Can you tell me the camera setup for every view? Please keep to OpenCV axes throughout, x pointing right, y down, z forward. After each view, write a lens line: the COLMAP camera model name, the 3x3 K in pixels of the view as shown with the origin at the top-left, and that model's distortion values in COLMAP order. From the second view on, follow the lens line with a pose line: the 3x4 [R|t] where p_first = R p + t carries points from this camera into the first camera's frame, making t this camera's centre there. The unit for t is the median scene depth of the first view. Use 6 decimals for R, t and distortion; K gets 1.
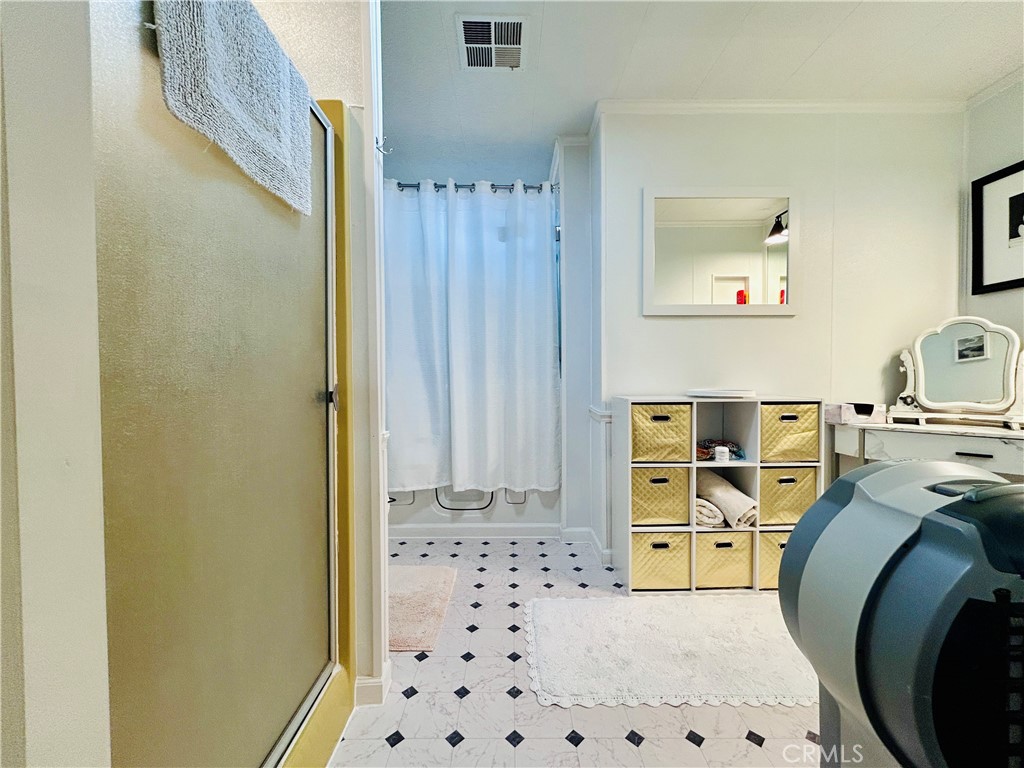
lens RADIAL K [[412.7, 0, 513.8], [0, 412.7, 382.0], [0, 0, 1]] dist [-0.001965, -0.000089]
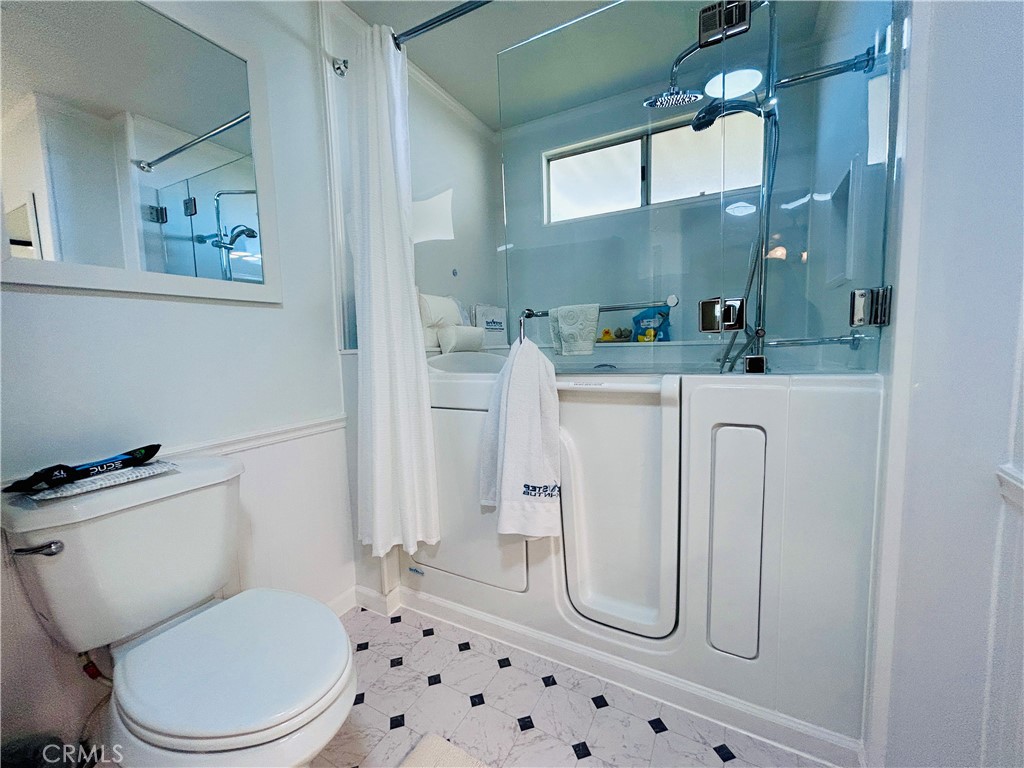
lens RADIAL K [[412.7, 0, 513.2], [0, 412.7, 384.7], [0, 0, 1]] dist [-0.001965, -0.000089]
pose [[0.876859, 0.016956, -0.480448, 0.002960], [0.023749, 0.996630, 0.078517, -0.026034], [0.480160, -0.080259, 0.873502, 0.551678]]
